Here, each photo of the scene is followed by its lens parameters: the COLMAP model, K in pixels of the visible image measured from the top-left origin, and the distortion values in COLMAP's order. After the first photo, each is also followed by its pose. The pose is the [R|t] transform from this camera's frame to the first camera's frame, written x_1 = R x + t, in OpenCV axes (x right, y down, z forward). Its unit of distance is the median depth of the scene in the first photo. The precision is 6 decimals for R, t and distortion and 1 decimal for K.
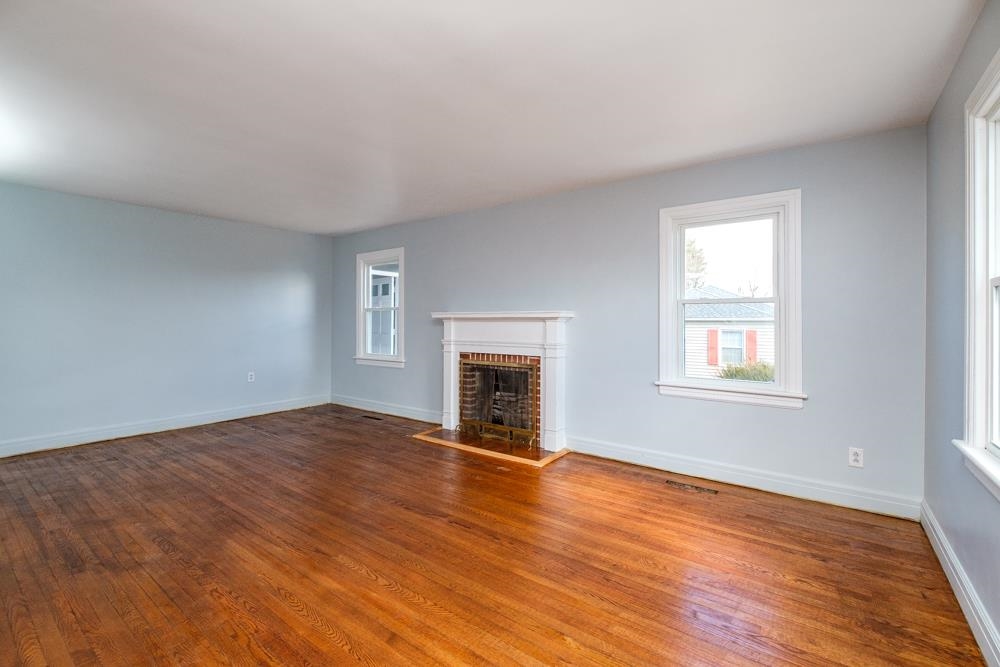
lens RADIAL K [[433.2, 0, 497.3], [0, 433.2, 321.2], [0, 0, 1]] dist [-0.000479, -0.000087]
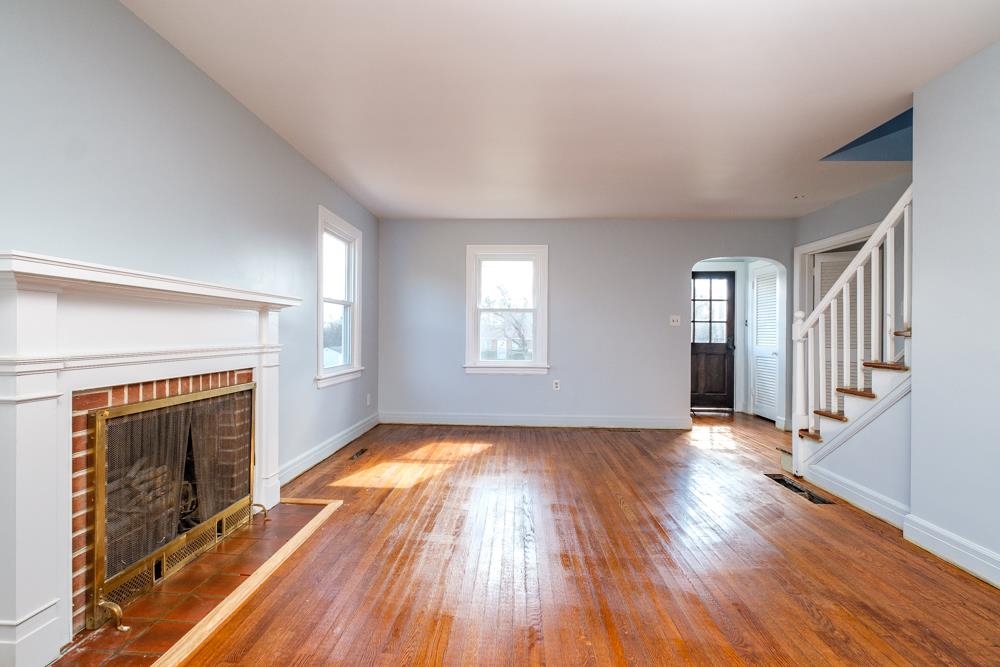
lens RADIAL K [[433.2, 0, 497.3], [0, 433.2, 321.2], [0, 0, 1]] dist [-0.000479, -0.000087]
pose [[-0.566025, 0.017901, 0.824193, -0.563433], [-0.009060, 0.999569, -0.027933, 0.026899], [-0.824338, -0.023278, -0.565619, 0.984542]]
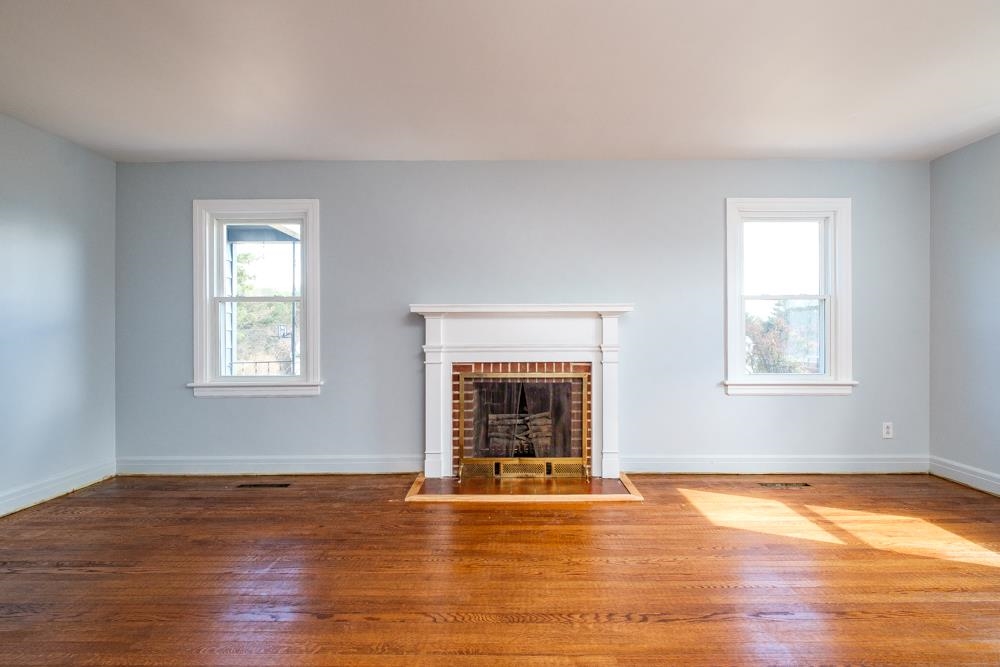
lens RADIAL K [[445.2, 0, 500.0], [0, 445.2, 333.5], [0, 0, 1]] dist [-0.003041, -0.000704]
pose [[0.802552, -0.008304, 0.596525, -0.478188], [0.004424, 0.999958, 0.007967, 0.020717], [-0.596566, -0.003755, 0.802555, 0.412344]]
